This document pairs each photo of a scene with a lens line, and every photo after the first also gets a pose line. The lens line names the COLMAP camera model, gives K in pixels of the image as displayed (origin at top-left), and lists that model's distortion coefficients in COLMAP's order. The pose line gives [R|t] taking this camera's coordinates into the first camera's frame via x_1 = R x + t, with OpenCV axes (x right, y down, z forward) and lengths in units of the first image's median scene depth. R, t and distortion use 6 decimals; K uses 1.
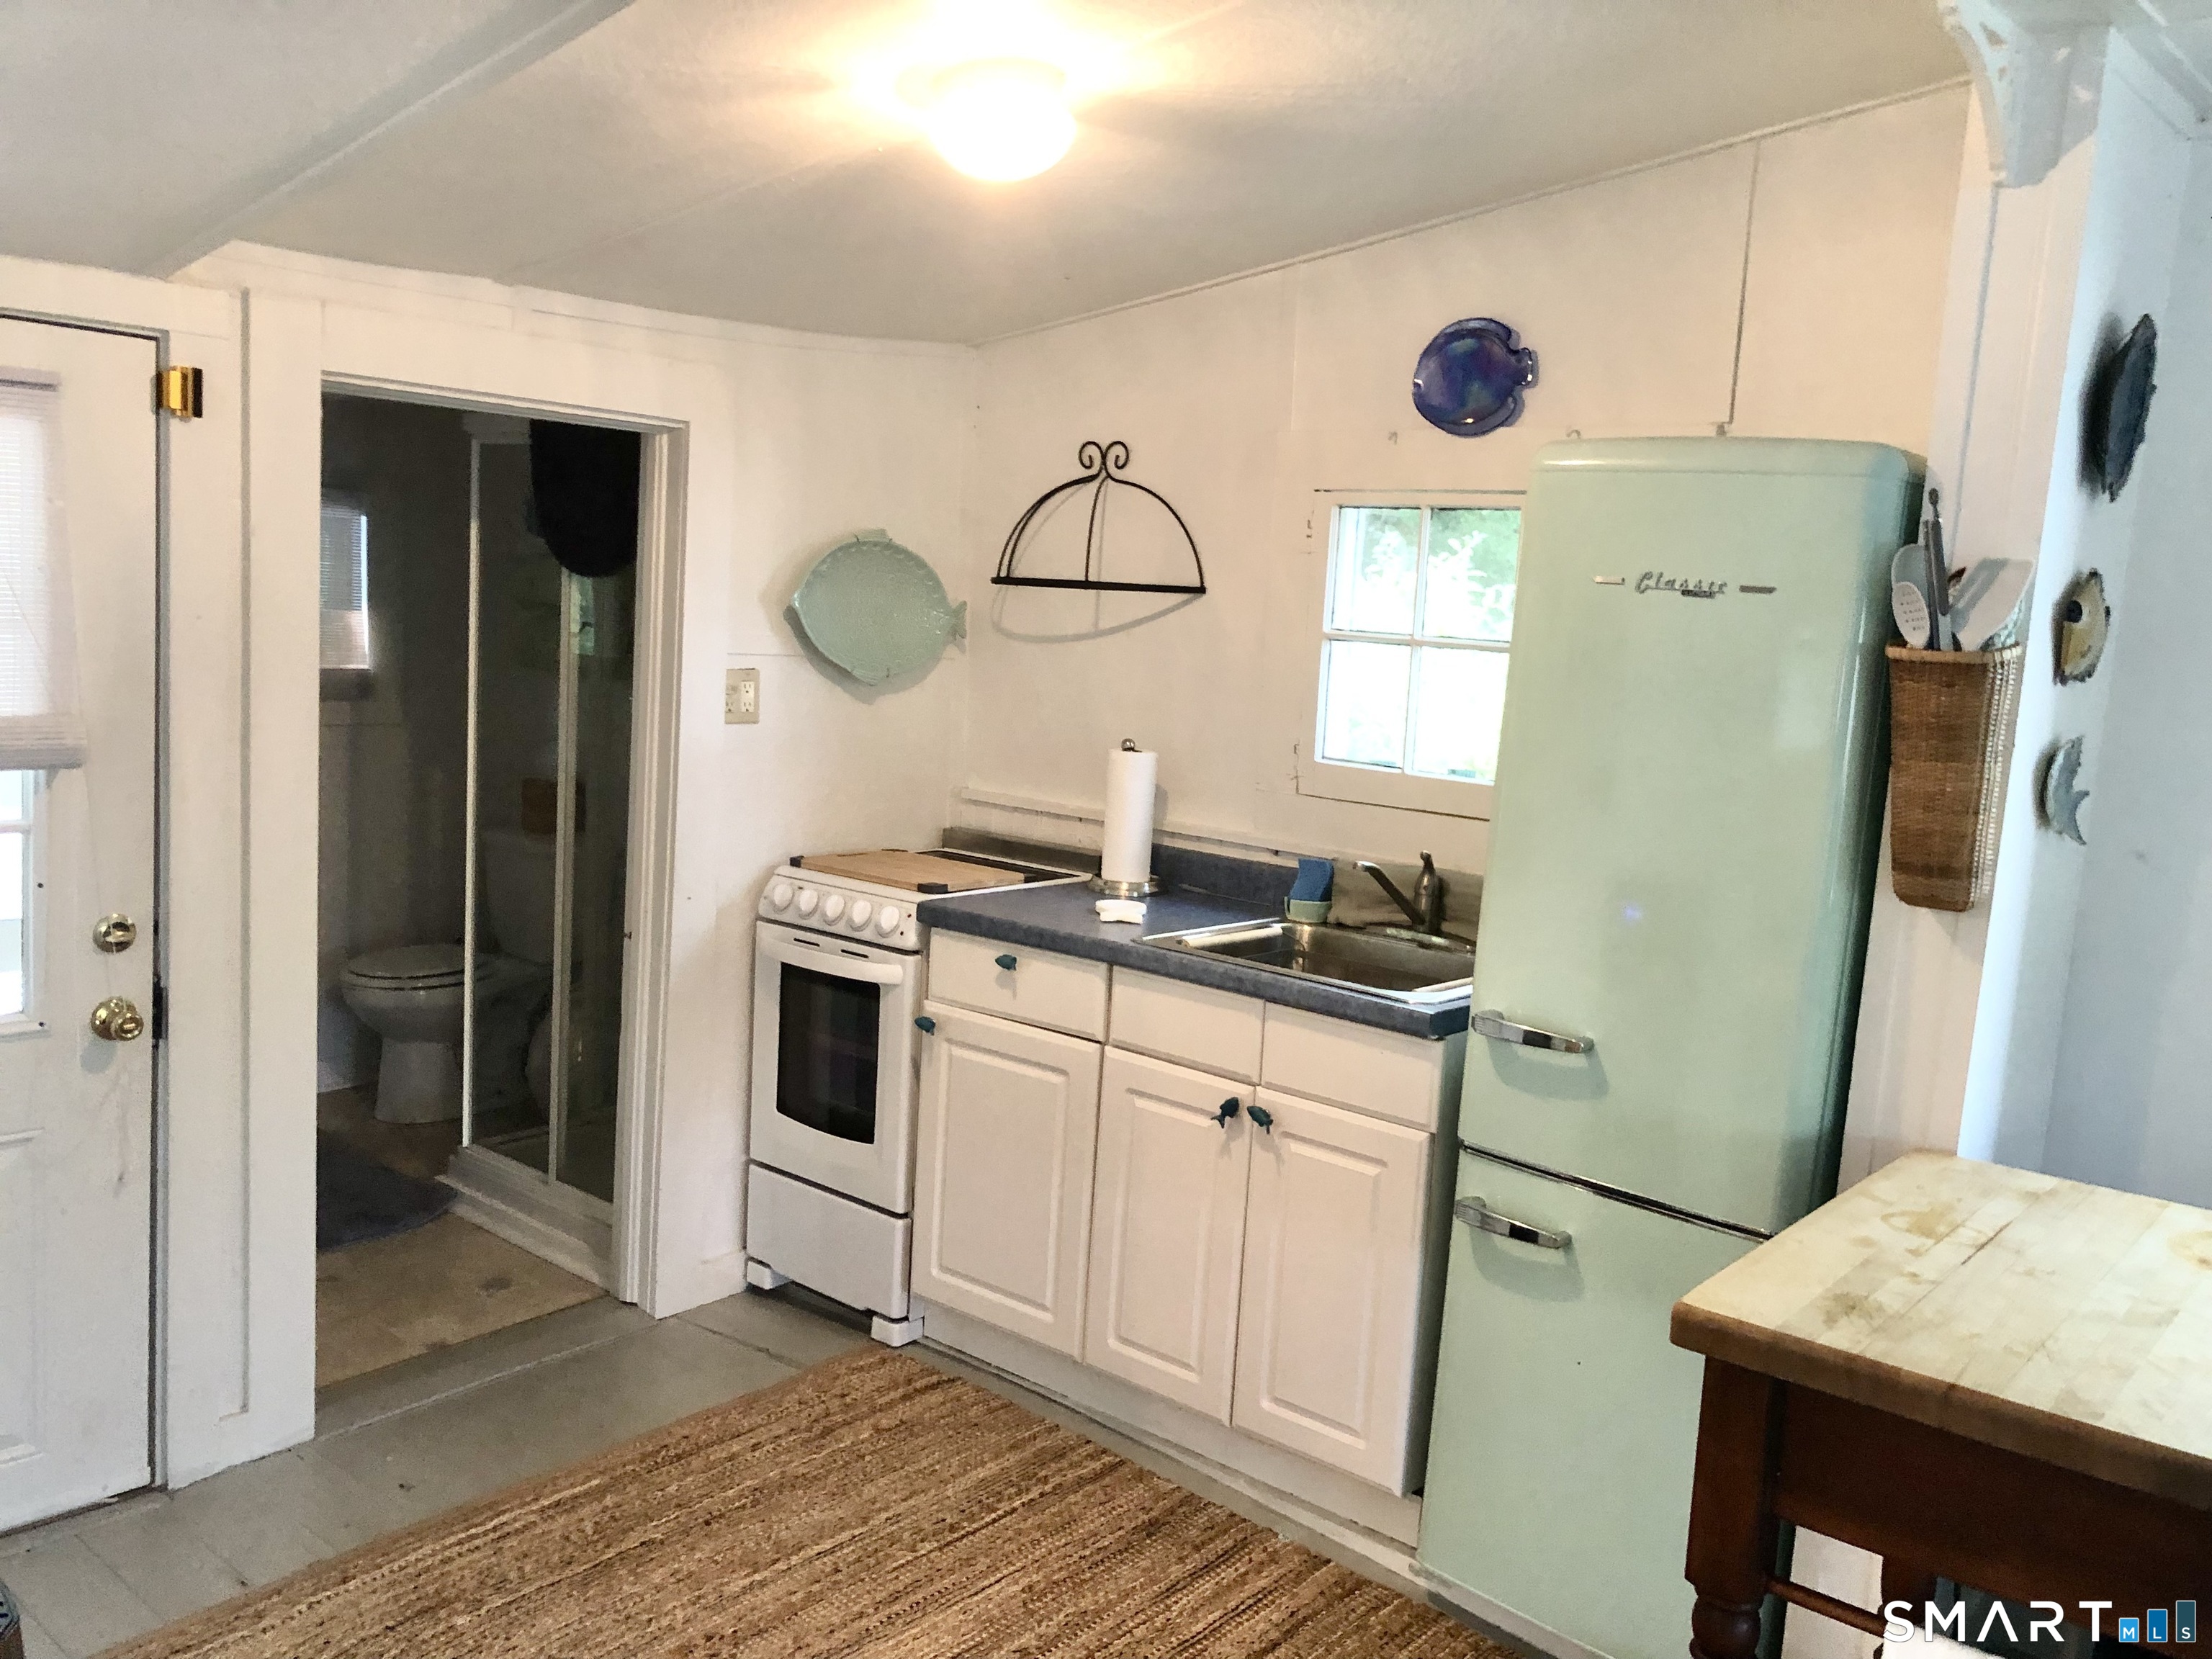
lens RADIAL K [[1831.1, 0, 1120.5], [0, 1831.1, 806.3], [0, 0, 1]] dist [0.026521, -0.009158]
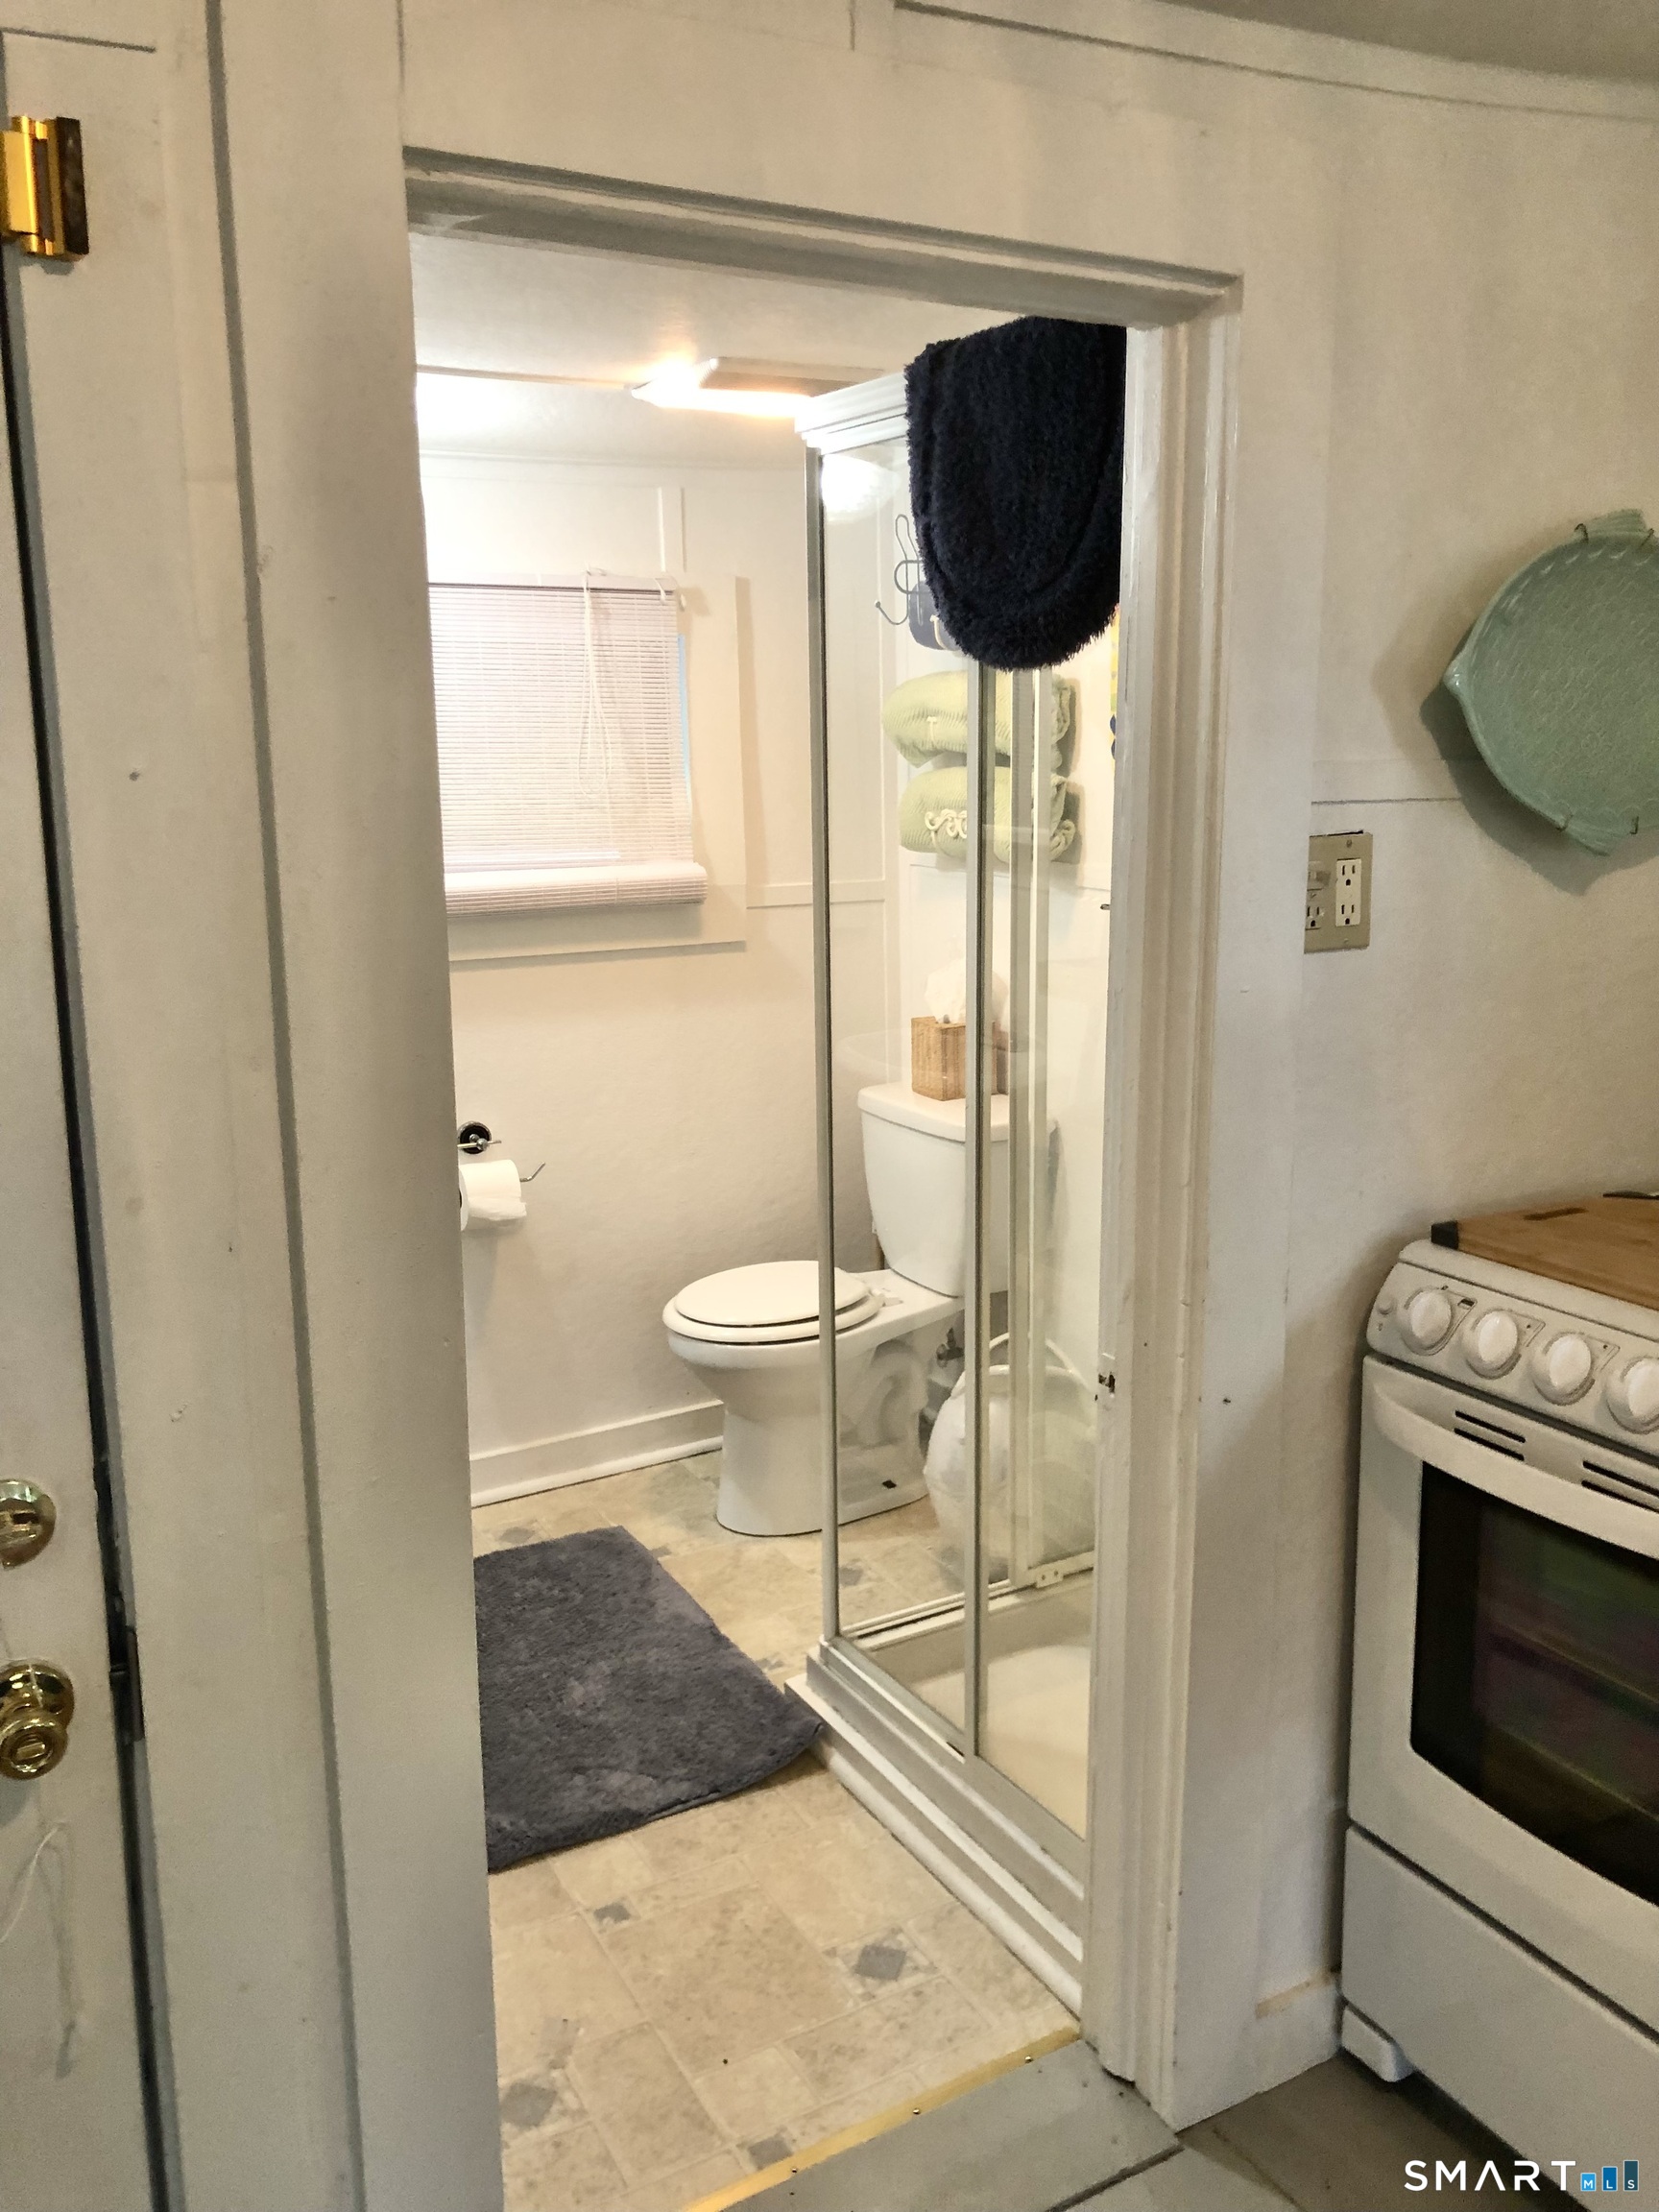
lens RADIAL K [[1831.1, 0, 840.0], [0, 1831.1, 1108.9], [0, 0, 1]] dist [0.026521, -0.009158]
pose [[0.934292, 0.006019, -0.356457, -0.155669], [0.021795, 0.997023, 0.073960, -0.041716], [0.355841, -0.076869, 0.931380, 0.505136]]
